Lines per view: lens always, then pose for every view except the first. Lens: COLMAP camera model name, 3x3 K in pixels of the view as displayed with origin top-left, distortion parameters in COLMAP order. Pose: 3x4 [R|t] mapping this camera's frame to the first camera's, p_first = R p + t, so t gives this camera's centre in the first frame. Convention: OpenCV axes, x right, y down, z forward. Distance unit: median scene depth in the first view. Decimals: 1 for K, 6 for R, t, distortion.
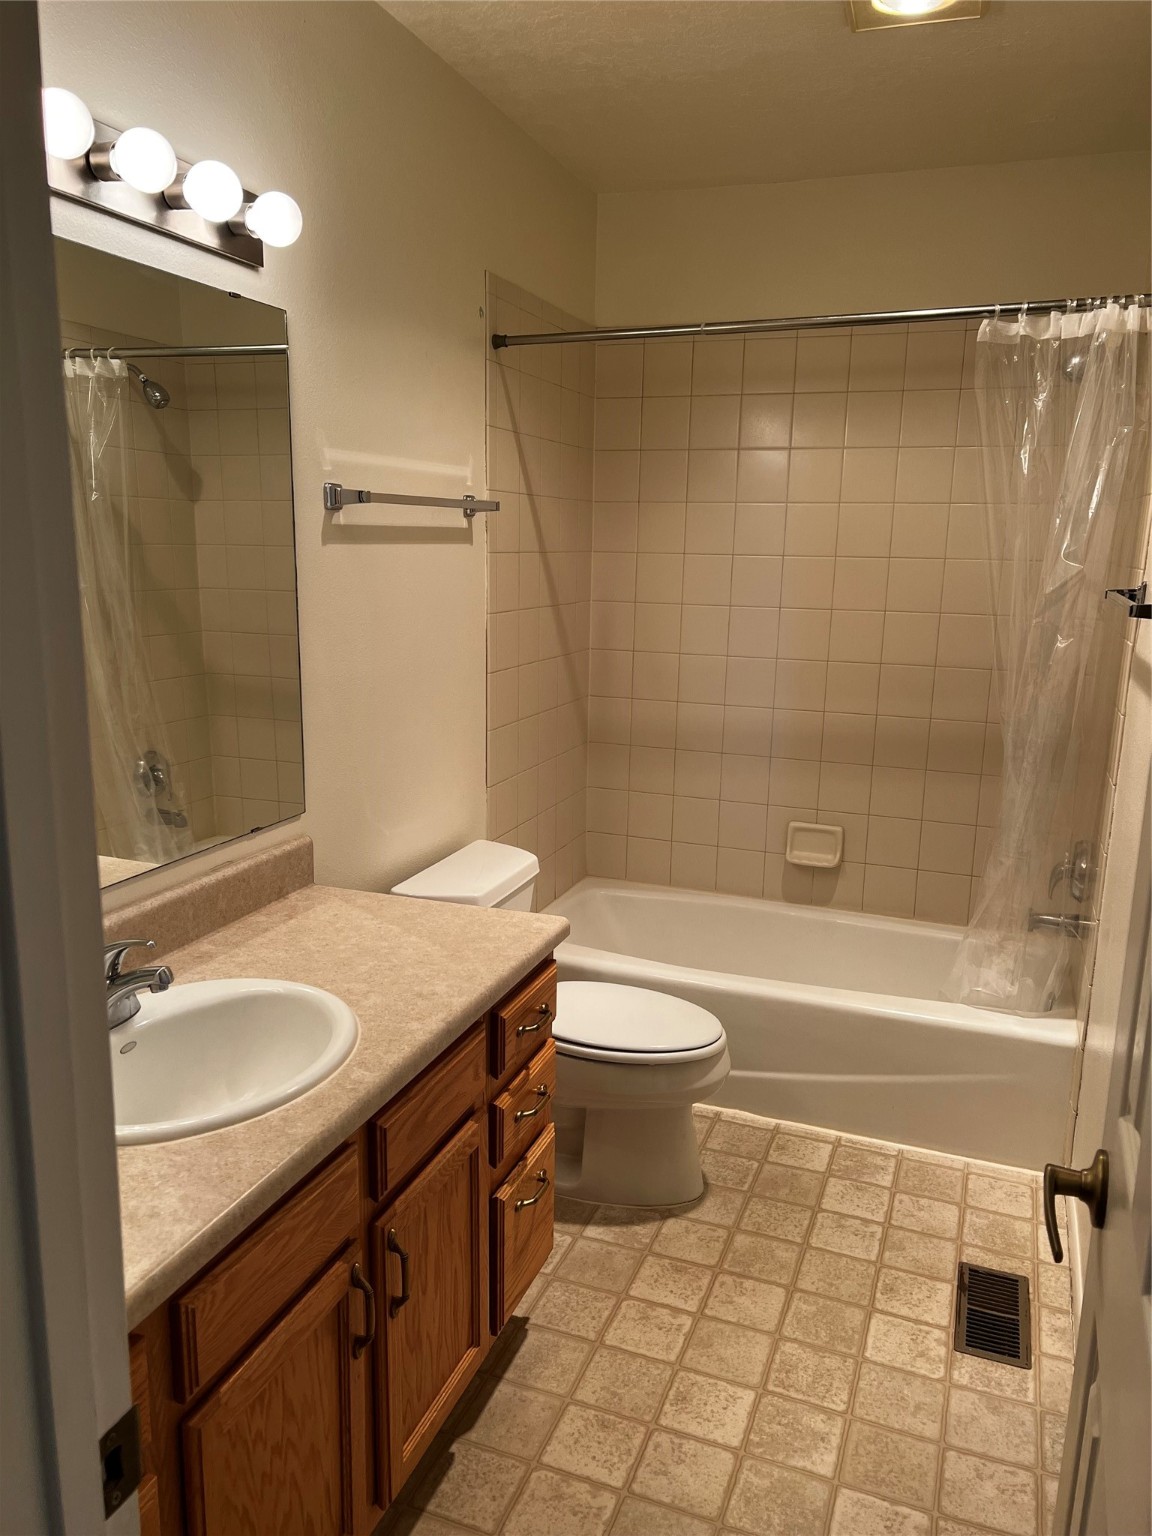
lens RADIAL K [[1176.4, 0, 576.0], [0, 1176.4, 768.0], [0, 0, 1]] dist [0.053213, -0.044008]
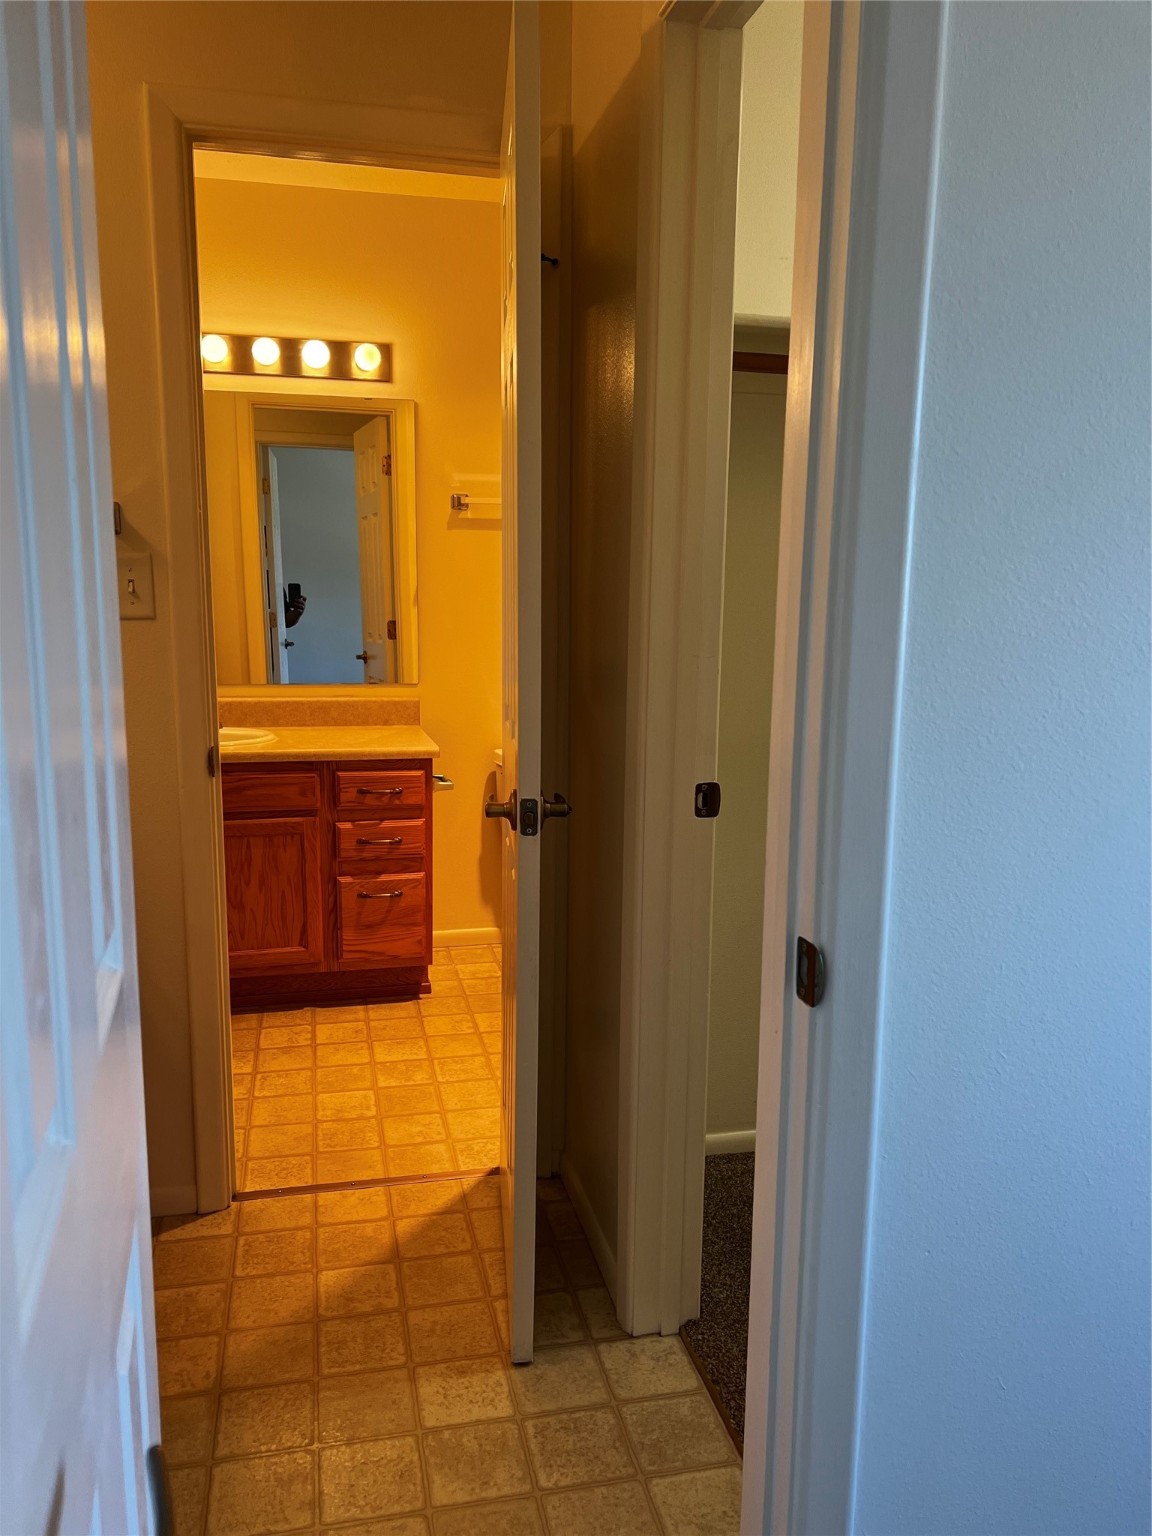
lens RADIAL K [[1176.4, 0, 576.0], [0, 1176.4, 768.0], [0, 0, 1]] dist [0.053213, -0.044008]
pose [[0.561422, 0.134255, -0.816567, 1.486128], [-0.171169, 0.984252, 0.044140, 0.049369], [0.809634, 0.114990, 0.575561, 0.226629]]
